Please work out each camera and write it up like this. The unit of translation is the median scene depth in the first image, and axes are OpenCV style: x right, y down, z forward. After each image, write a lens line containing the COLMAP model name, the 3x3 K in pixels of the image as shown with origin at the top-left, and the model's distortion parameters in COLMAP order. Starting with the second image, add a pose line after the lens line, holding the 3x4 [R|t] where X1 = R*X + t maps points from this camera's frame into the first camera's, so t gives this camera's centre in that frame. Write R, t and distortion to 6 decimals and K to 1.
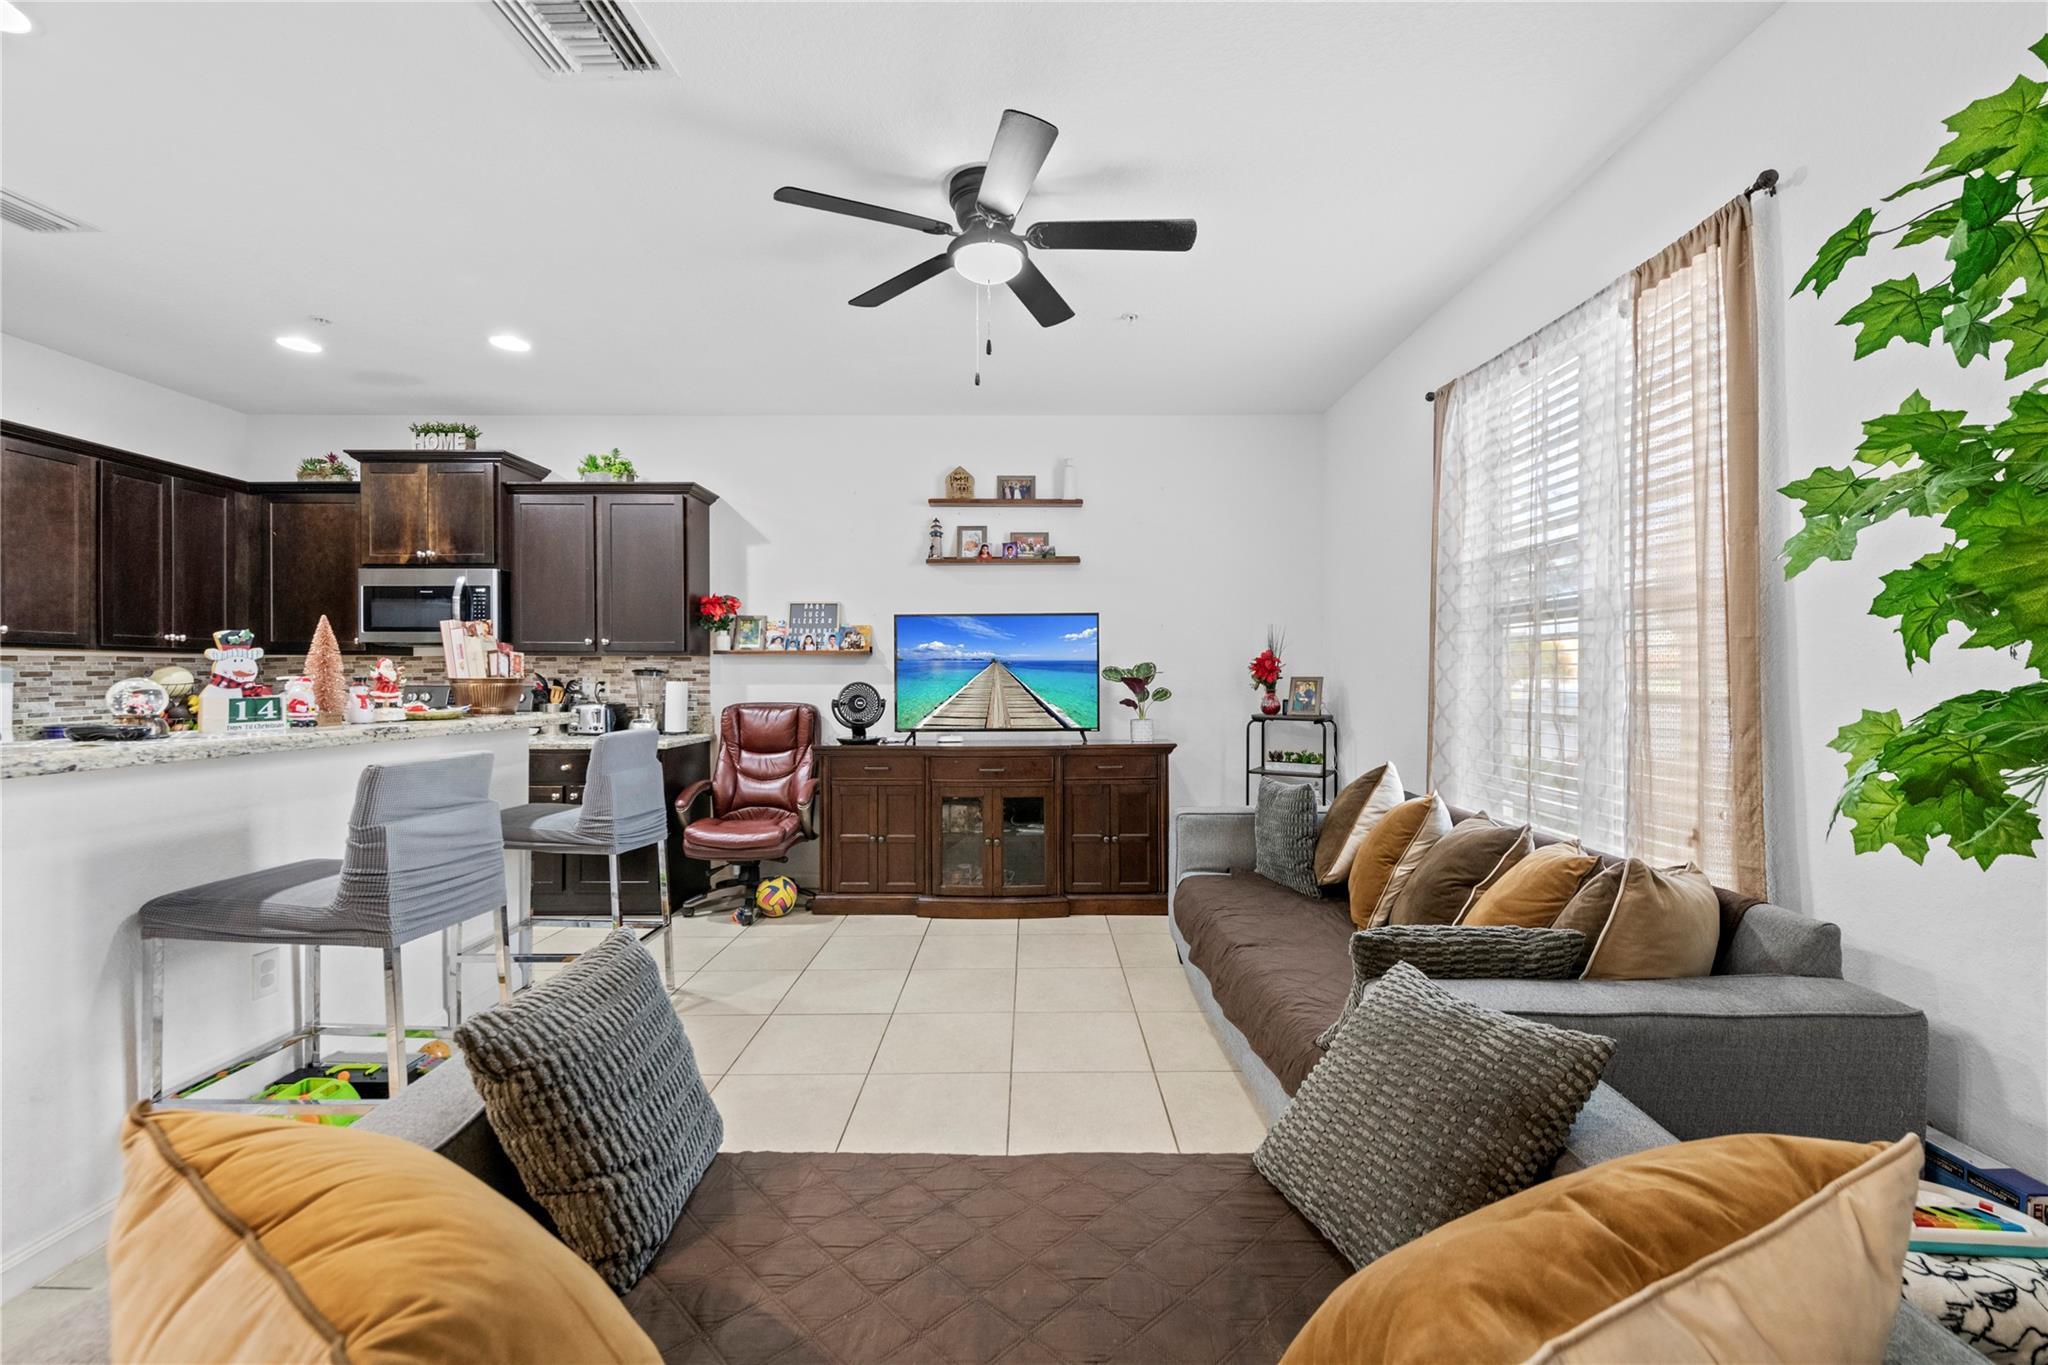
lens RADIAL K [[808.6, 0, 1033.1], [0, 808.6, 681.5], [0, 0, 1]] dist [0.002522, -0.003366]
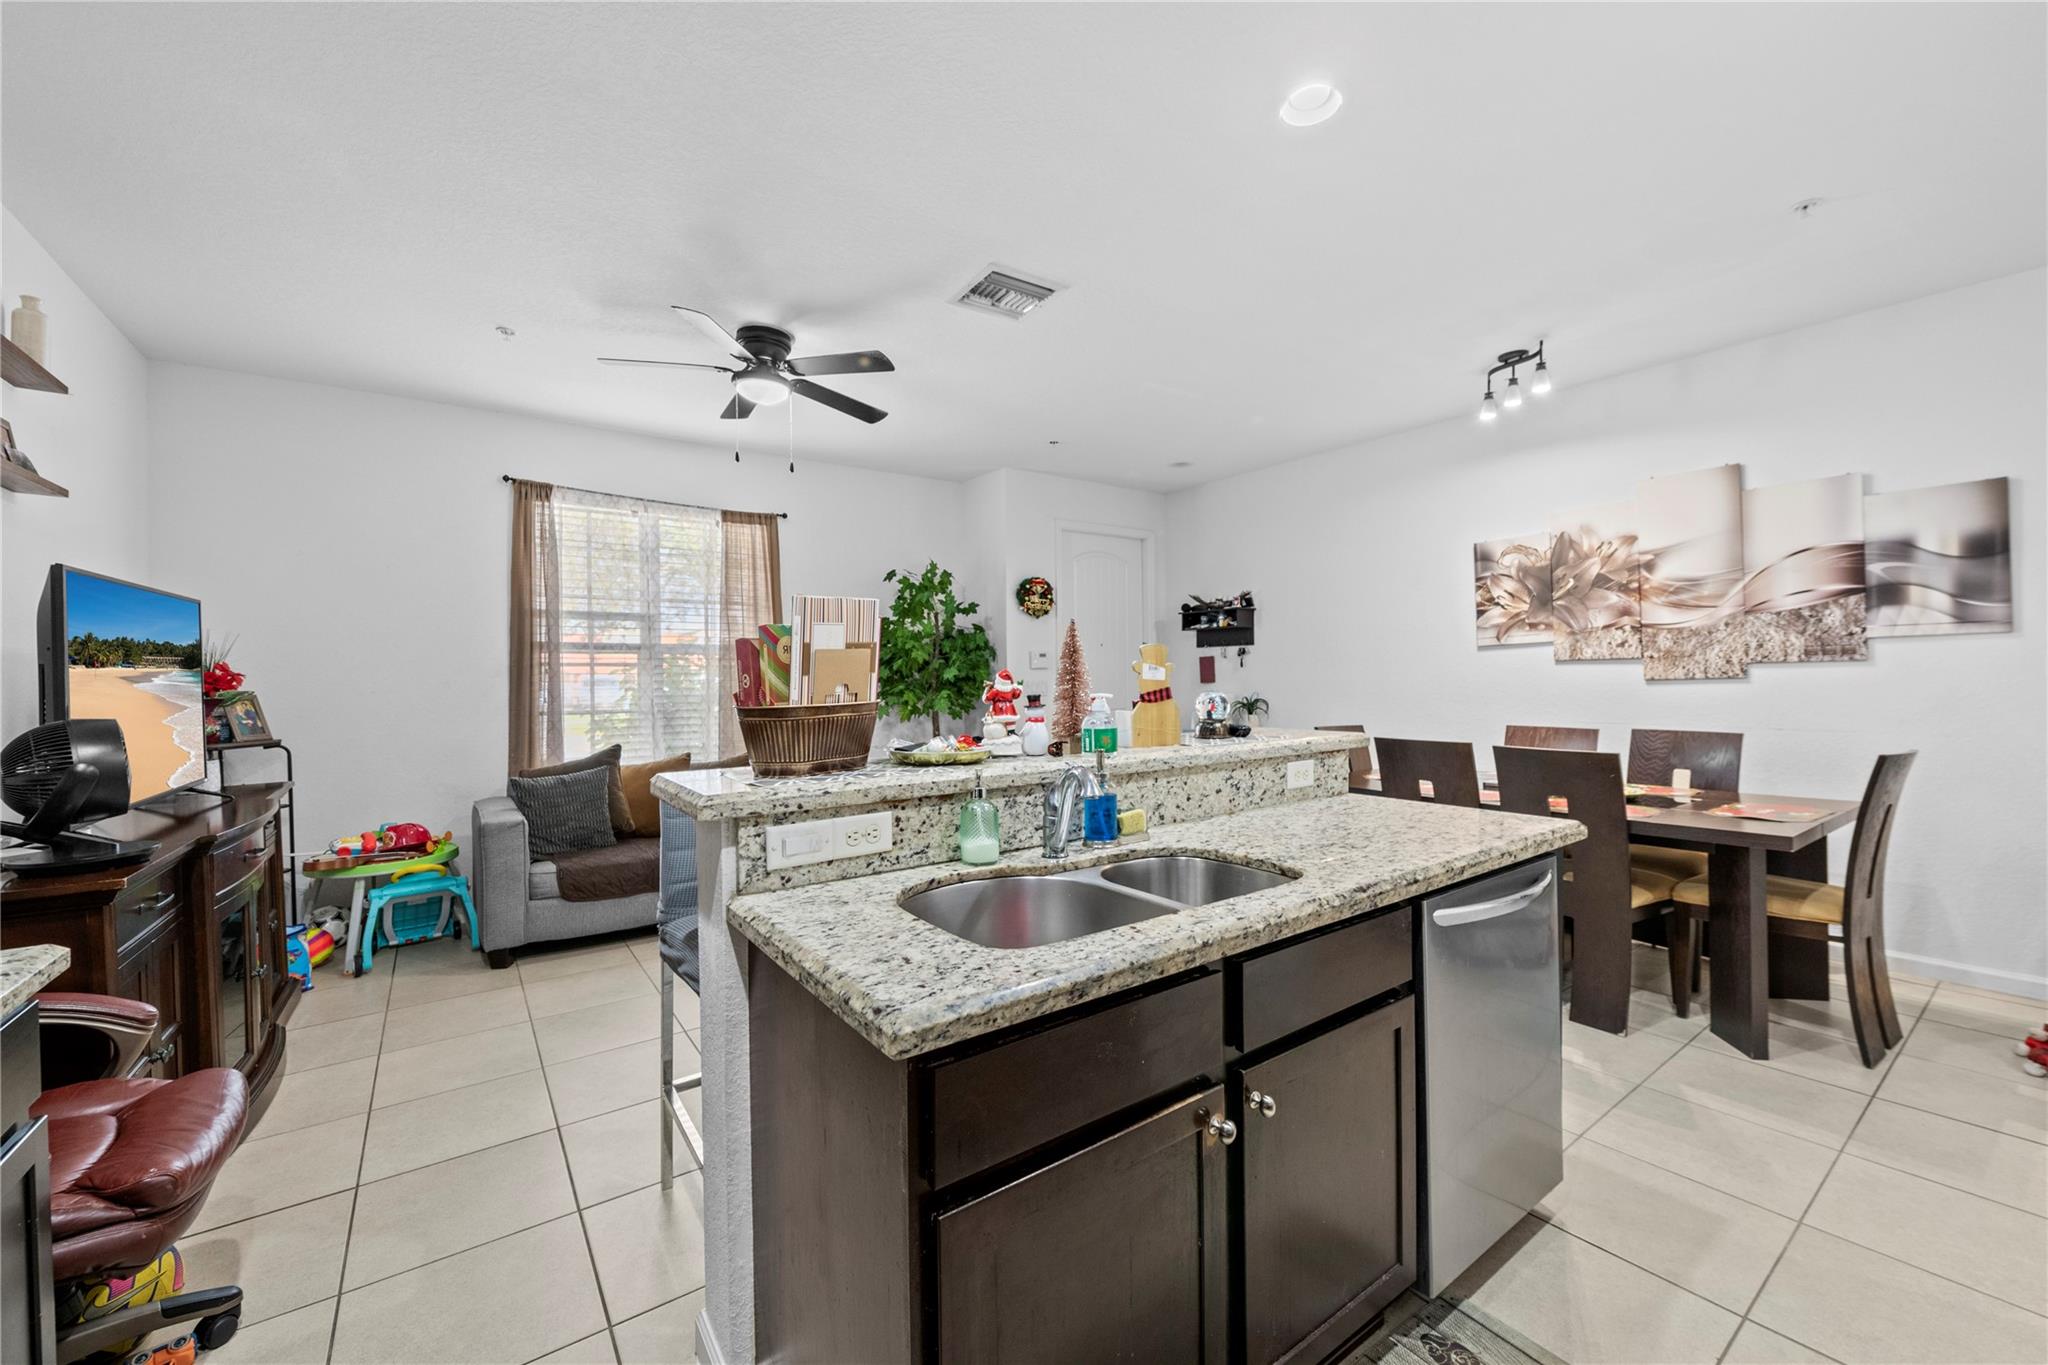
lens RADIAL K [[808.6, 0, 1033.1], [0, 808.6, 681.5], [0, 0, 1]] dist [0.002522, -0.003366]
pose [[-0.588768, -0.002176, 0.808299, -0.846744], [0.014753, 0.999801, 0.013438, -0.019522], [-0.808167, 0.019837, -0.588619, 0.852589]]
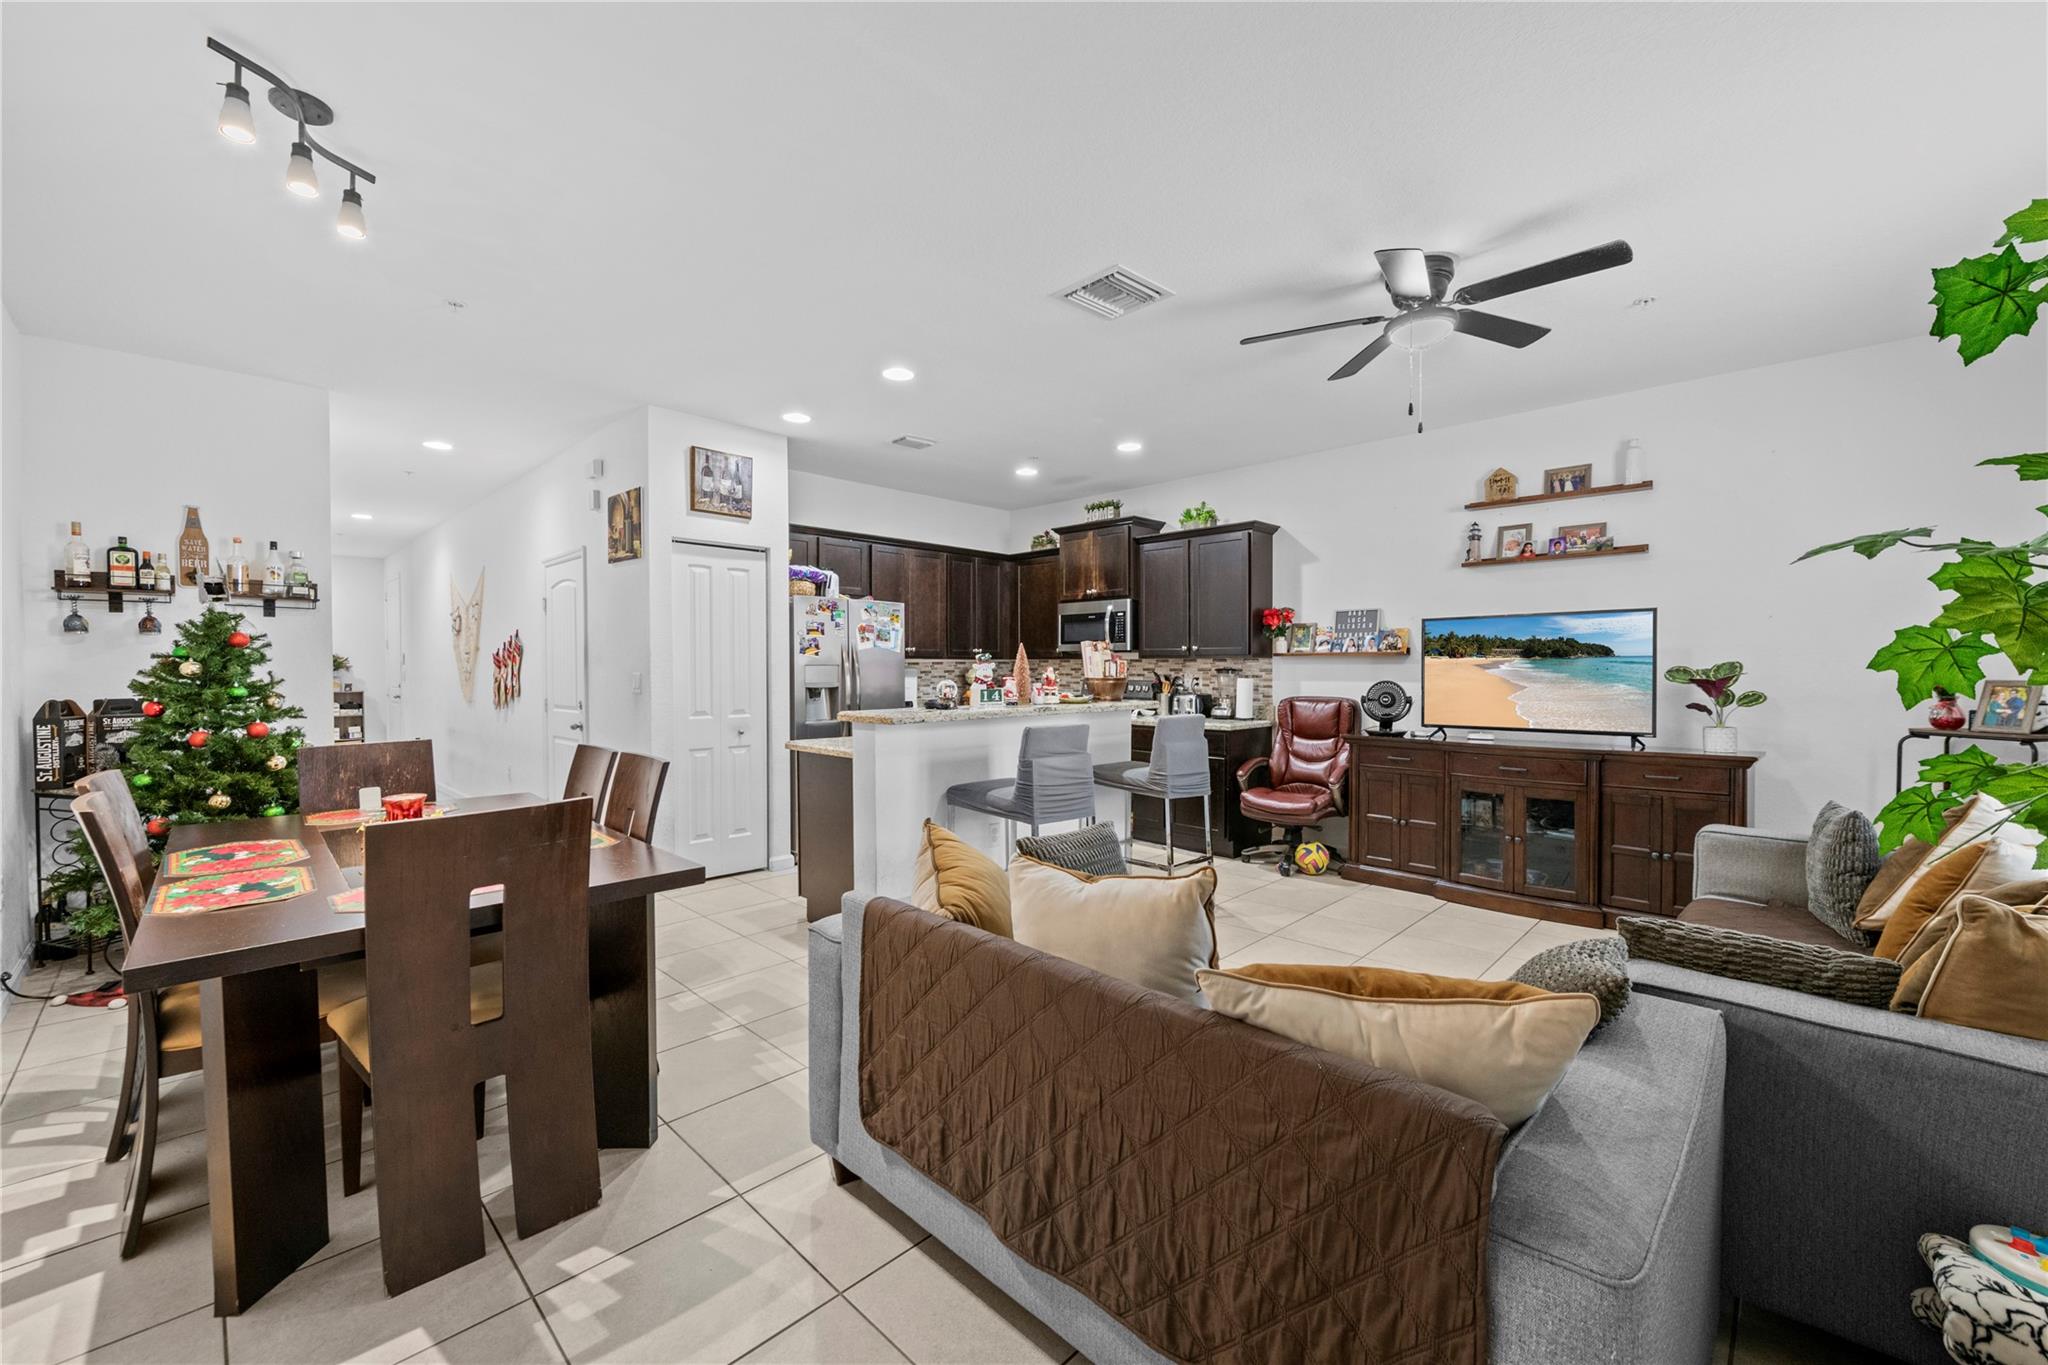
lens RADIAL K [[808.6, 0, 1033.1], [0, 808.6, 681.5], [0, 0, 1]] dist [0.002522, -0.003366]
pose [[0.714218, 0.012170, -0.699817, 0.221332], [-0.002723, 0.999890, 0.014609, -0.013236], [0.699918, -0.008529, 0.714173, -0.145516]]
